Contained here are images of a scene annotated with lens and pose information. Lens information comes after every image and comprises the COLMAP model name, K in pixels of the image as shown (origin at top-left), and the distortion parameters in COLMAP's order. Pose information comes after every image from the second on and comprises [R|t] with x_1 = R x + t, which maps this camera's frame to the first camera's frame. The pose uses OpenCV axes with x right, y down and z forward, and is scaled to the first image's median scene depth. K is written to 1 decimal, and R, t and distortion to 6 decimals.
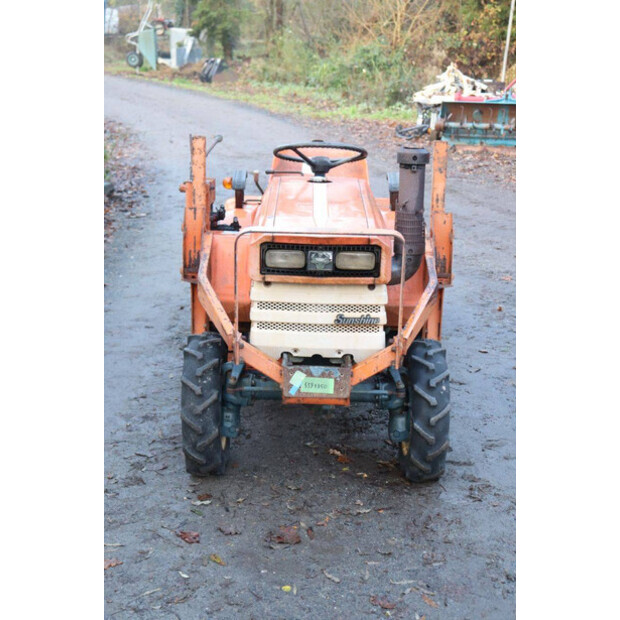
lens RADIAL K [[1190.3, 0, 310.0], [0, 1190.3, 310.0], [0, 0, 1]] dist [0.224136, 0.090260]
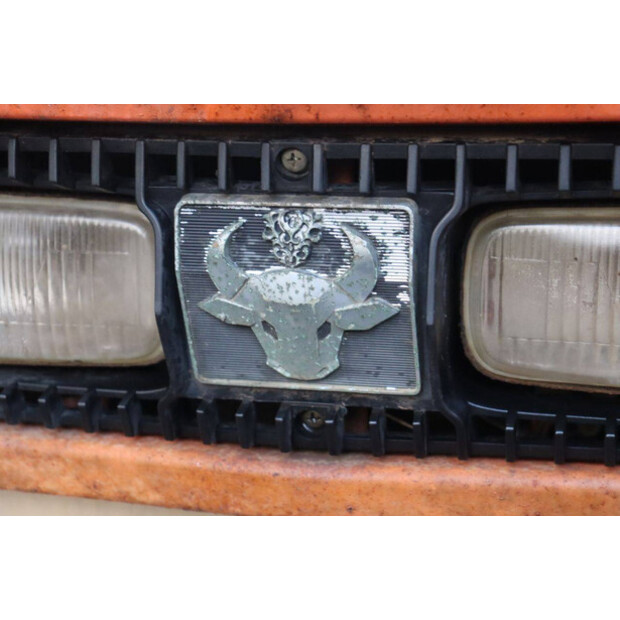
lens RADIAL K [[1452.8, 0, 310.0], [0, 1452.8, 310.0], [0, 0, 1]] dist [0.035344, 0.108228]
pose [[0.973588, 0.013294, -0.227926, 0.036029], [-0.027986, 0.997724, -0.061350, -0.031567], [0.226591, 0.066108, 0.971744, 0.848584]]
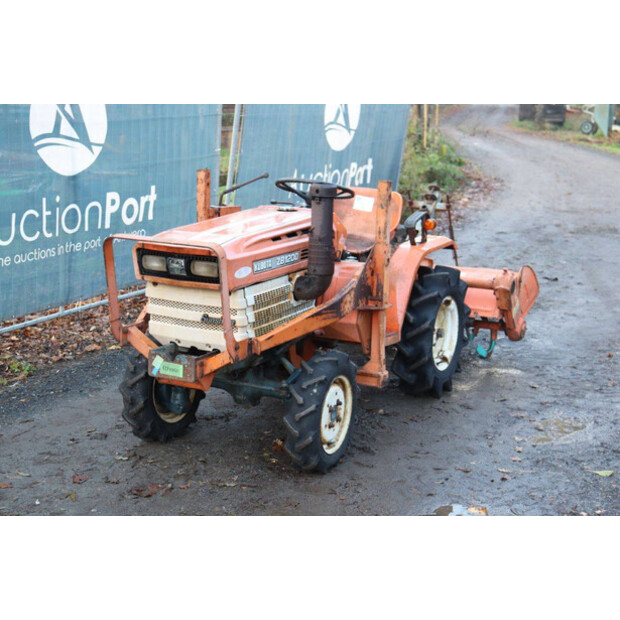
lens RADIAL K [[1068.2, 0, 310.0], [0, 1068.2, 310.0], [0, 0, 1]] dist [0.207582, 0.011294]
pose [[0.895181, 0.090047, -0.436512, 0.589073], [-0.107651, 0.994065, -0.015703, 0.005173], [0.432507, 0.061048, 0.899561, 0.074283]]
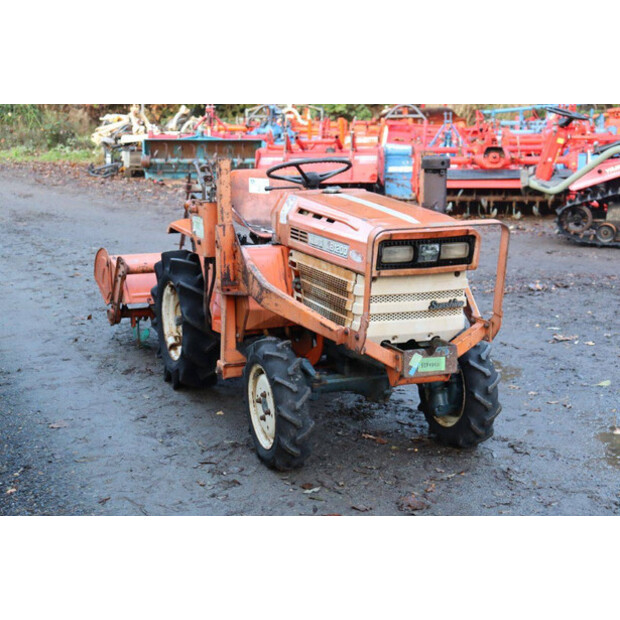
lens RADIAL K [[1147.6, 0, 326.7], [0, 1147.6, 308.9], [0, 0, 1]] dist [0.264835, 0.091012]
pose [[0.925773, -0.098751, 0.364956, -0.464849], [0.110931, 0.993749, -0.012505, 0.013635], [-0.361440, 0.052062, 0.930941, 0.023295]]
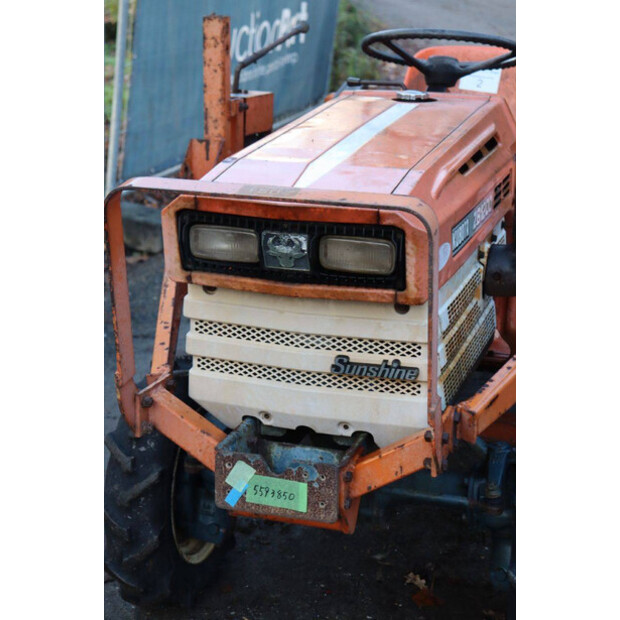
lens RADIAL K [[1352.0, 0, 310.0], [0, 1352.0, 310.0], [0, 0, 1]] dist [0.349777, 0.159985]
pose [[0.957158, 0.069299, -0.281153, 0.174874], [-0.059275, 0.997271, 0.044011, -0.040777], [0.283435, -0.025460, 0.958653, 0.434567]]
